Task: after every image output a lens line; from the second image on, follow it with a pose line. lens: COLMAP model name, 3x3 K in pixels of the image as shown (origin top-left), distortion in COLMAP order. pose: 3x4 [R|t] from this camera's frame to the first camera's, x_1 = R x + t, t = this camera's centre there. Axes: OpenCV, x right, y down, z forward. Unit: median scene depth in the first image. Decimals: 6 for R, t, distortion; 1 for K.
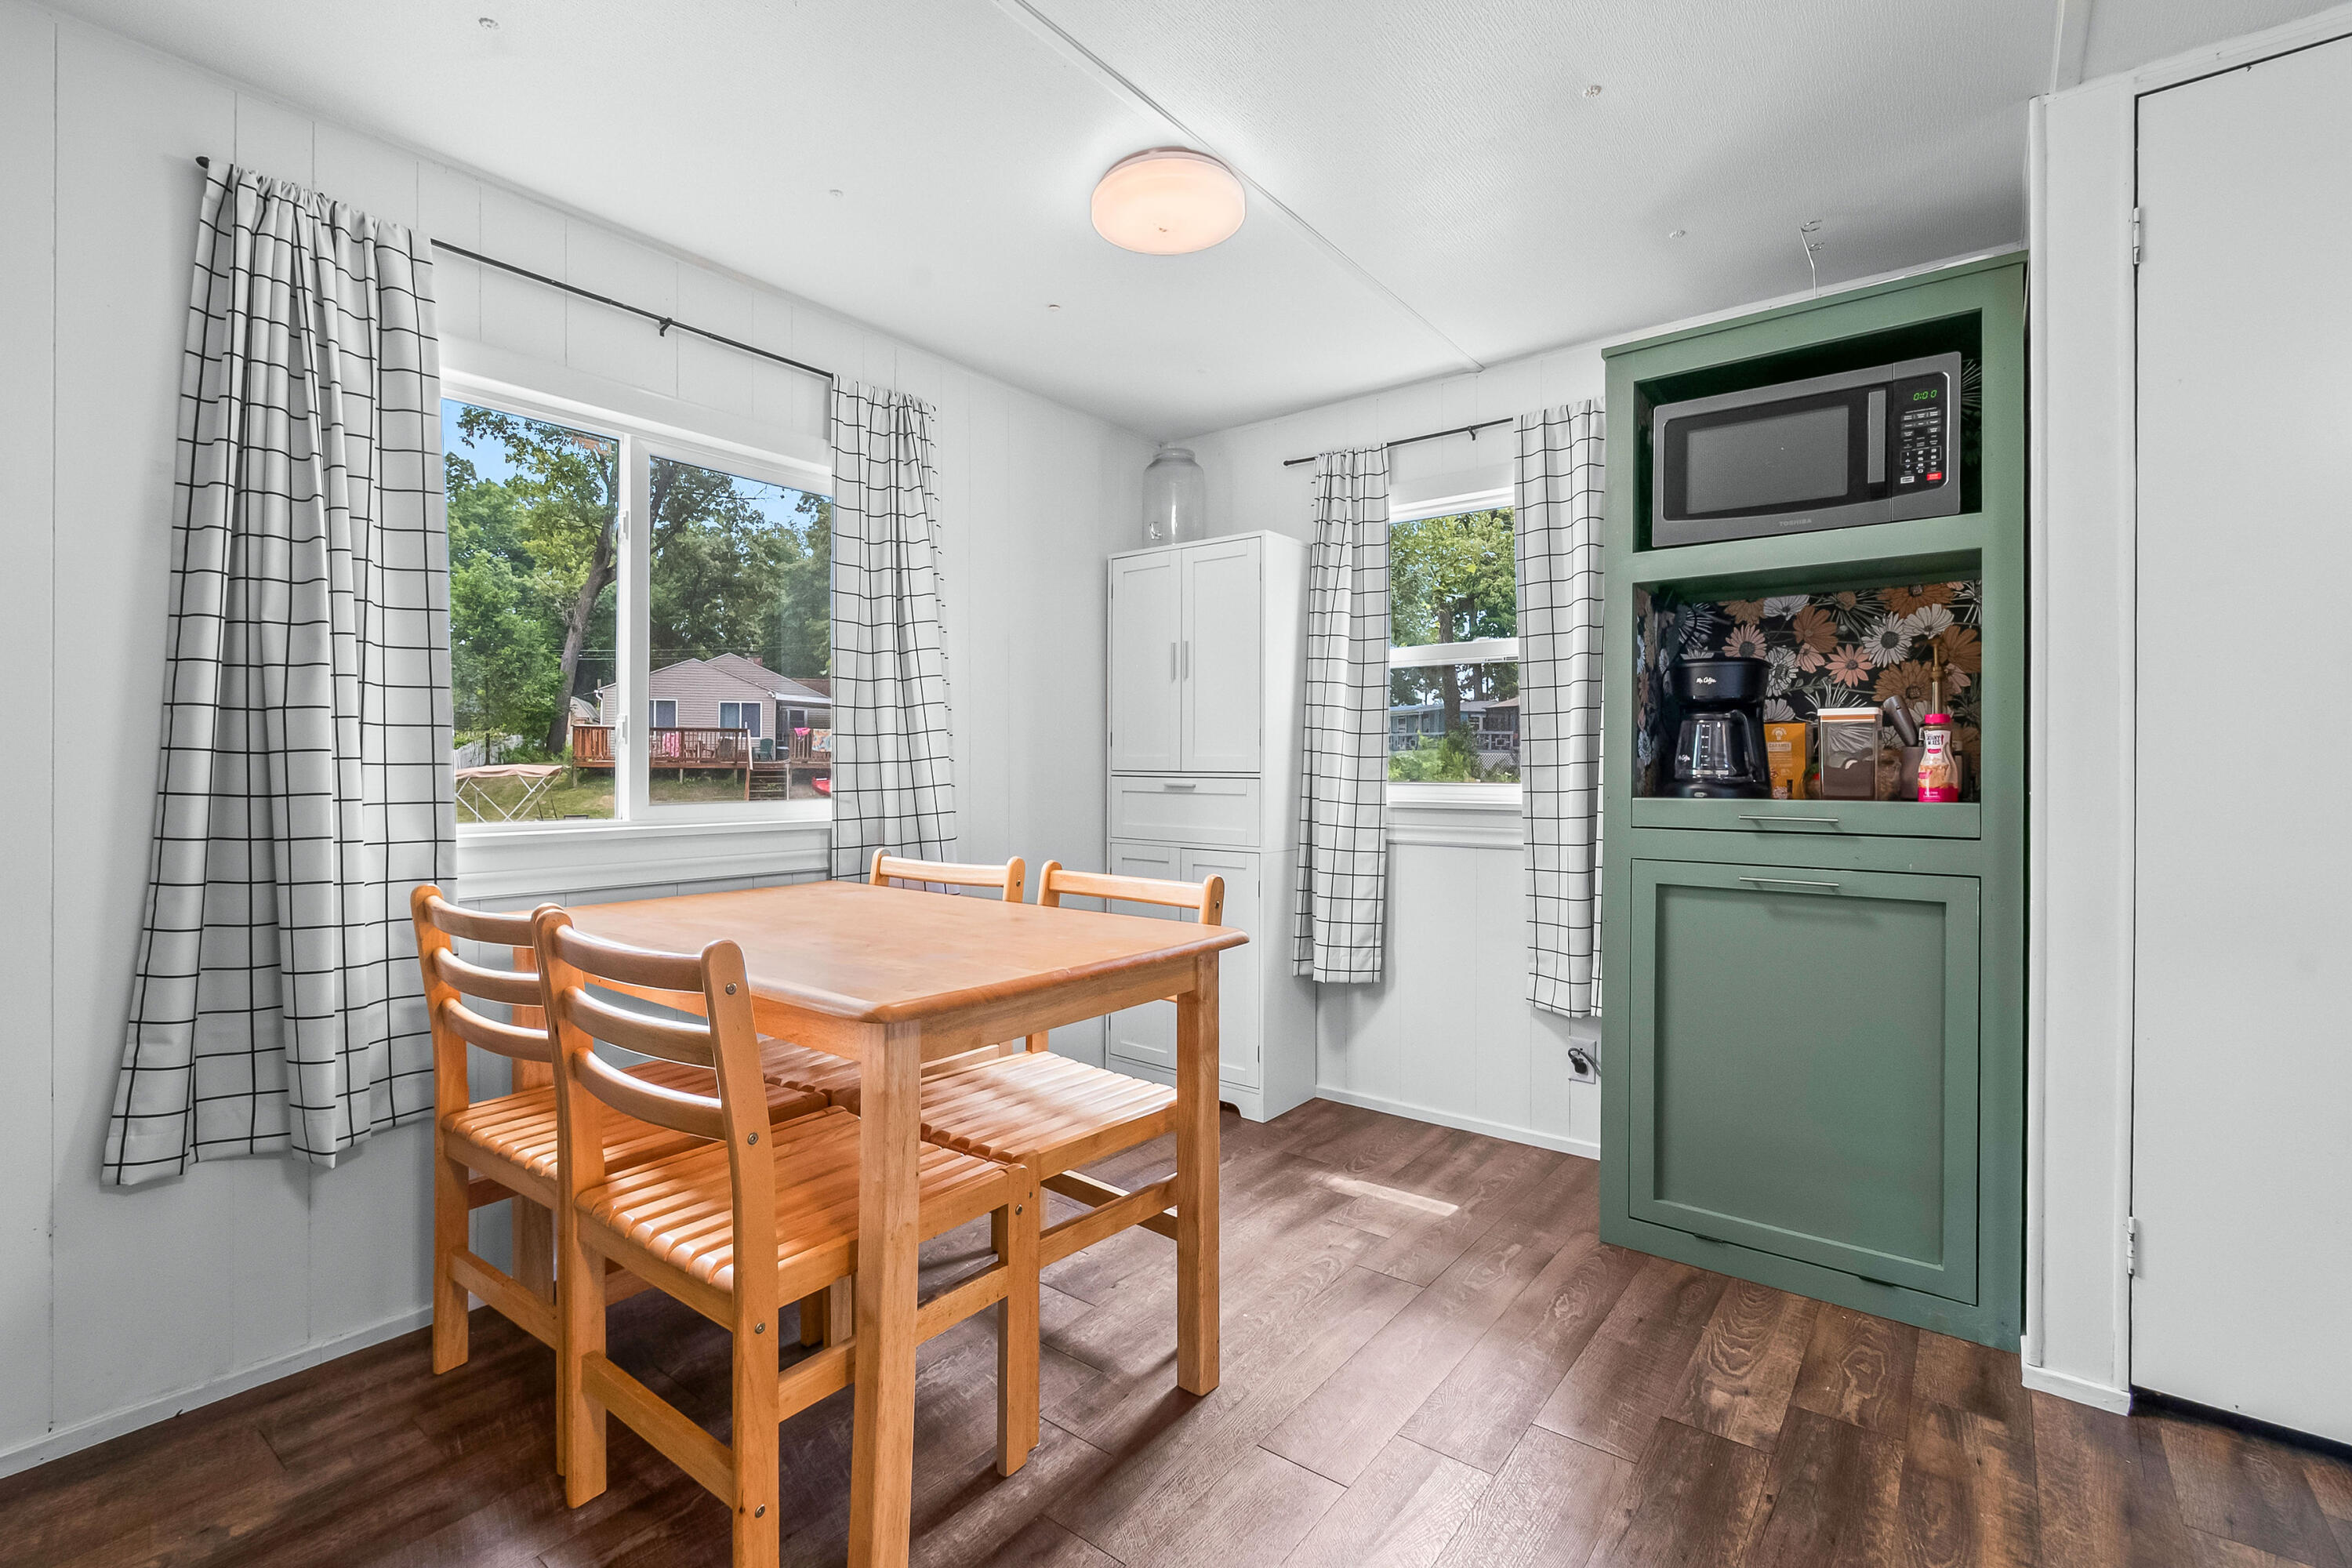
lens RADIAL K [[1053.6, 0, 1171.3], [0, 1053.6, 759.4], [0, 0, 1]] dist [0.007704, -0.003883]
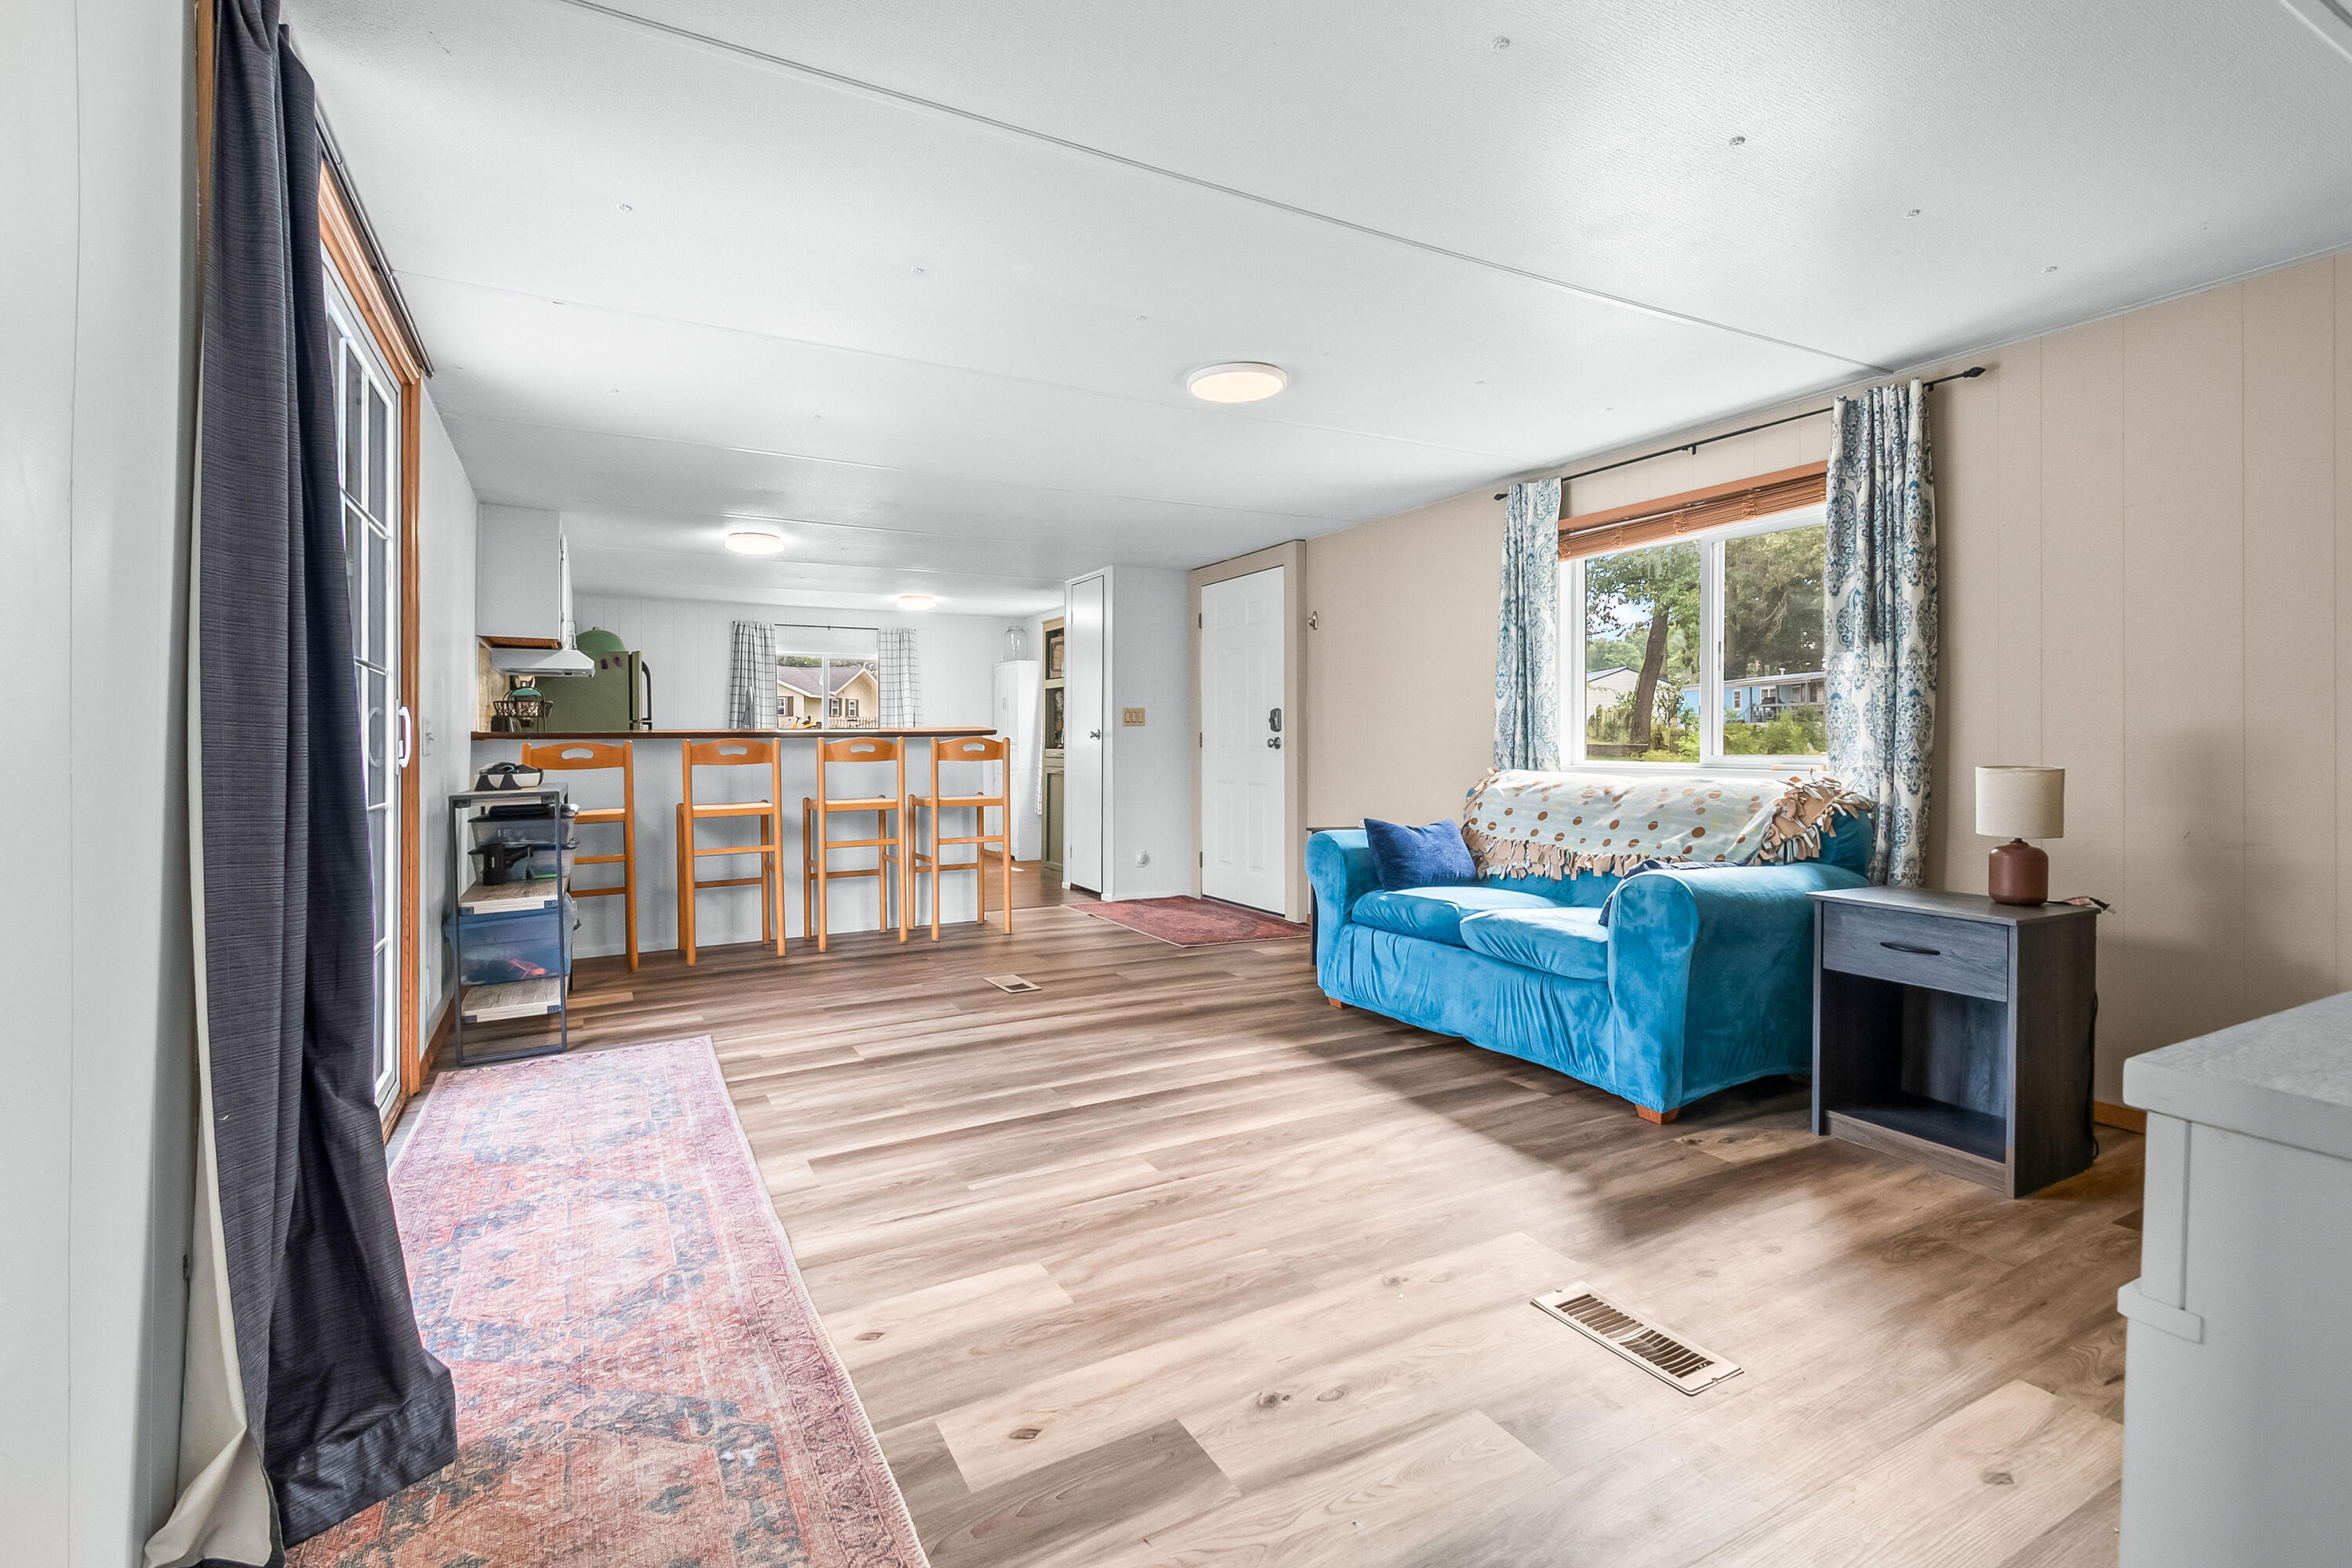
lens RADIAL K [[1053.6, 0, 1138.1], [0, 1053.6, 719.1], [0, 0, 1]] dist [0.007704, -0.003883]
pose [[0.909890, -0.010259, -0.414722, 2.566202], [0.005063, 0.999894, -0.013627, -0.019367], [0.414818, 0.010300, 0.909846, -2.440069]]
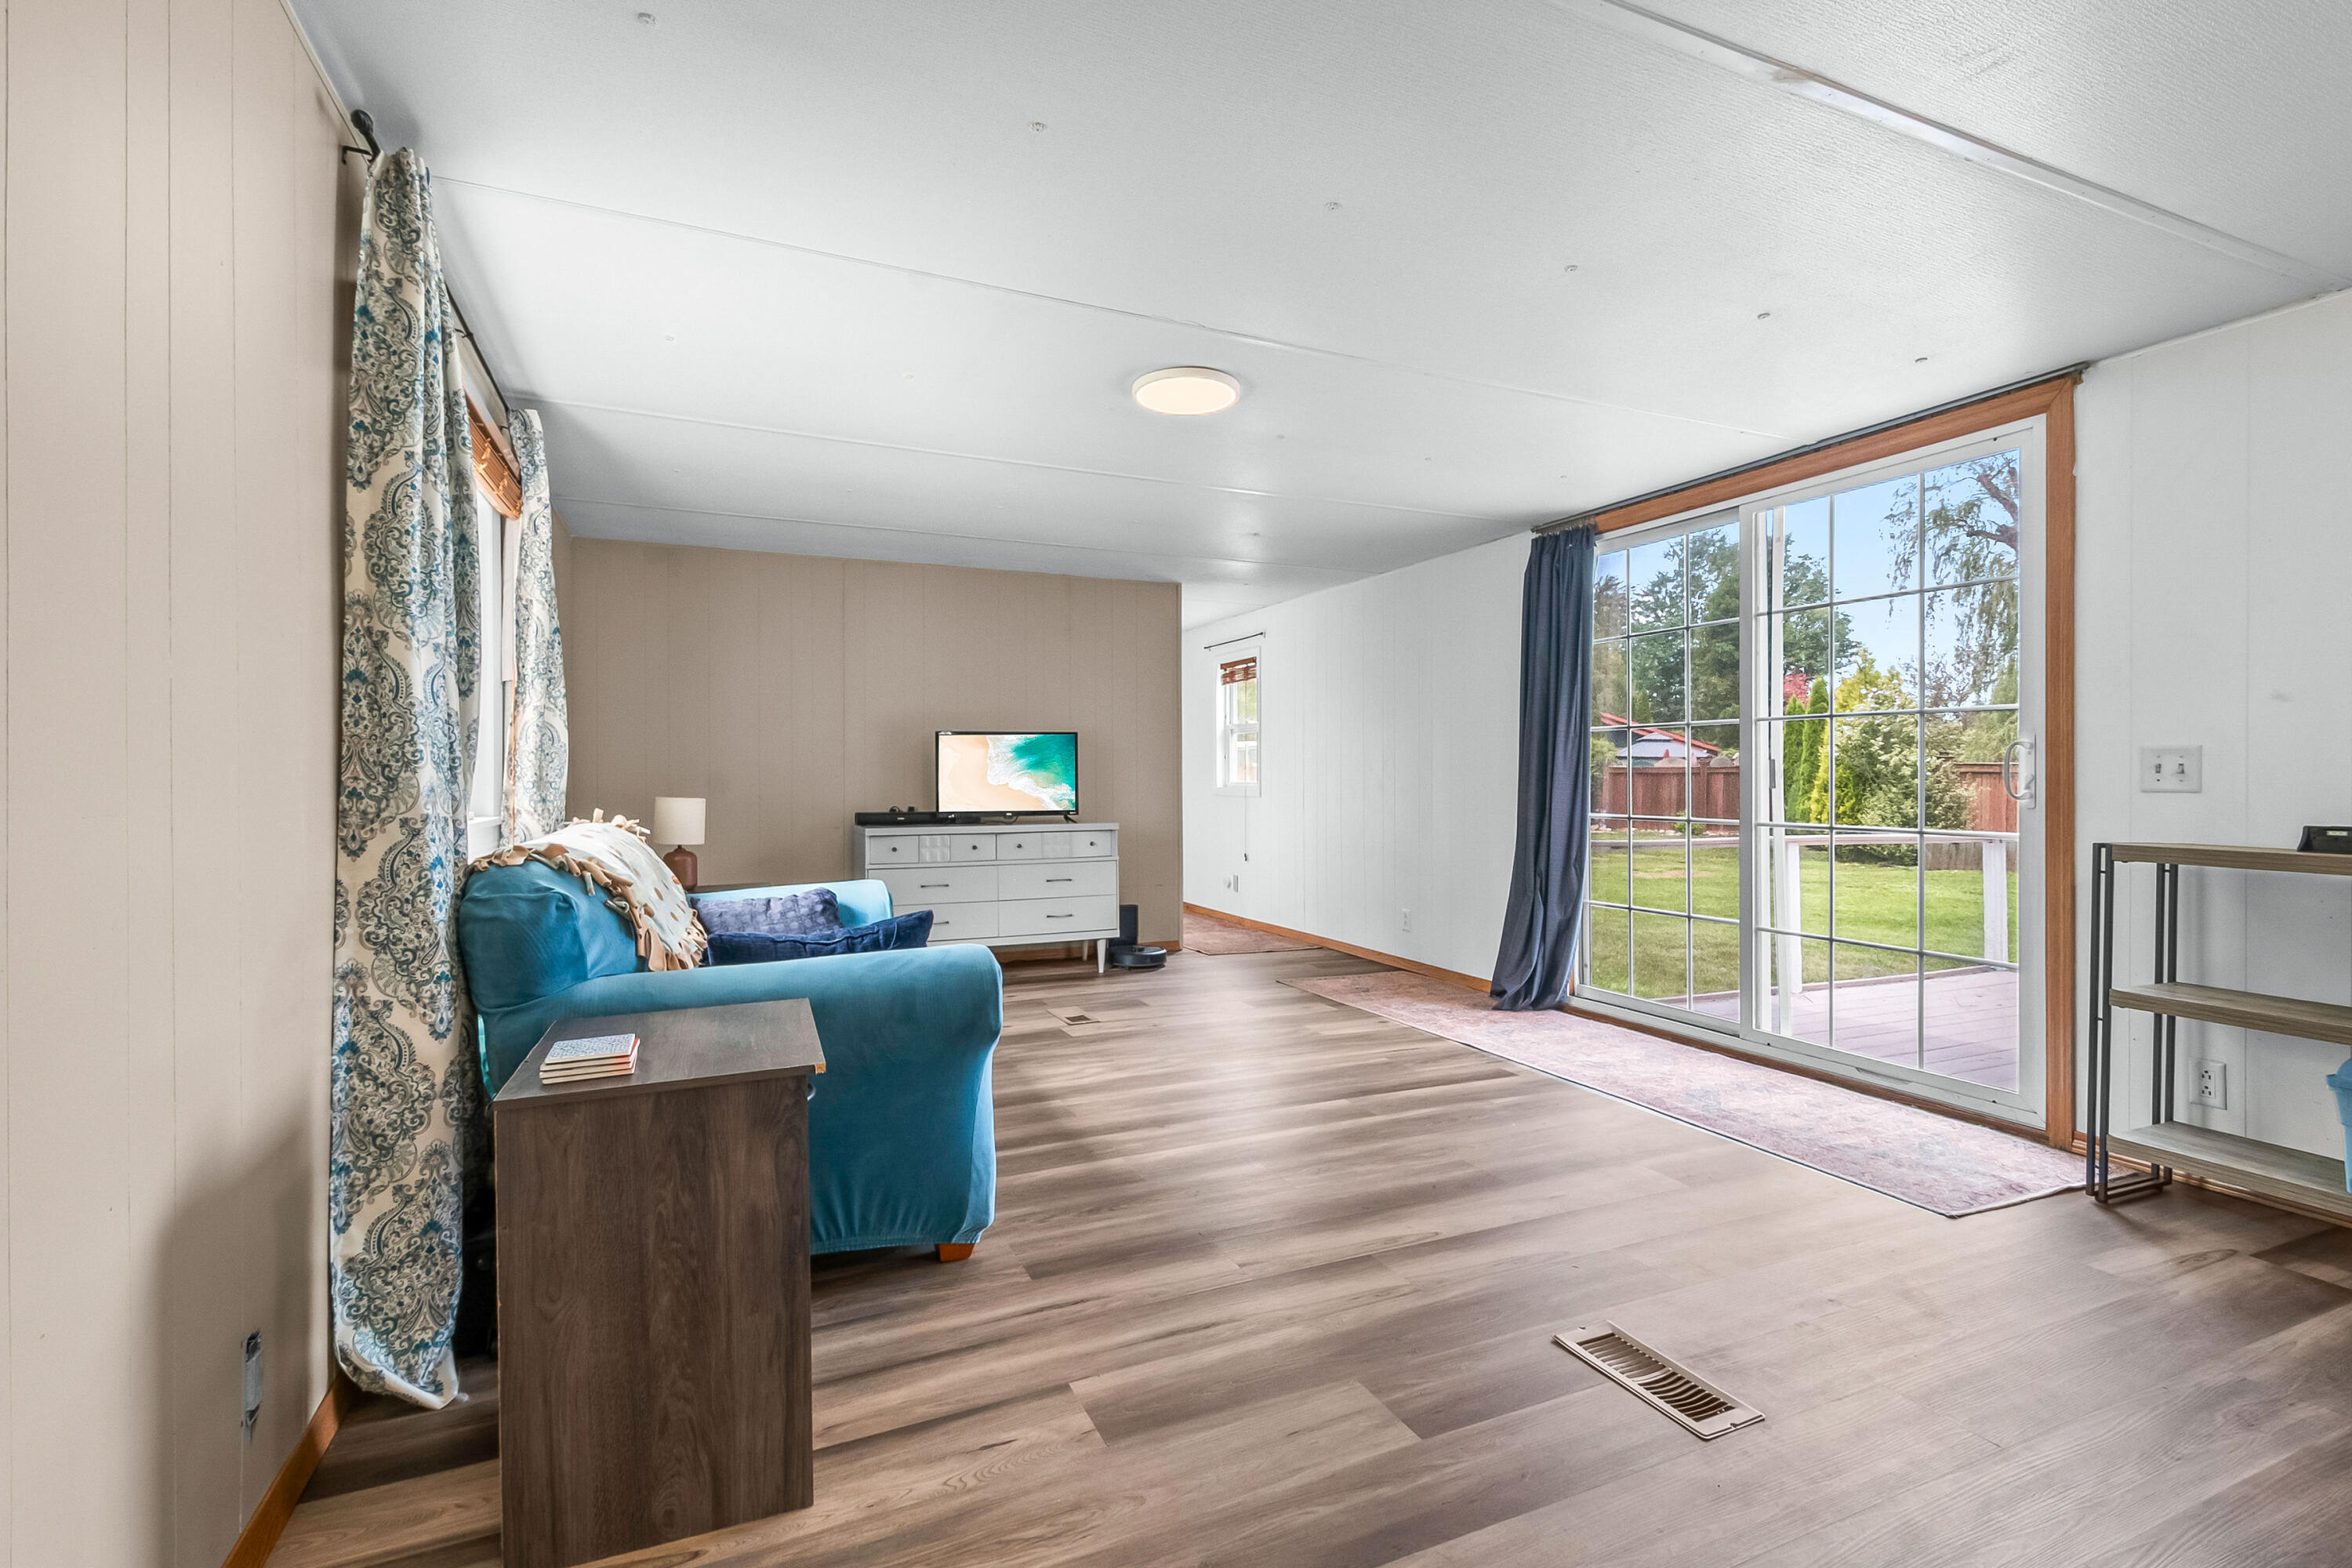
lens RADIAL K [[1053.6, 0, 1140.5], [0, 1053.6, 774.5], [0, 0, 1]] dist [0.007704, -0.003883]
pose [[-0.875788, 0.002336, 0.482690, 1.342850], [-0.001194, 0.999975, -0.007006, -0.002690], [-0.482694, -0.006712, -0.875763, 0.496206]]
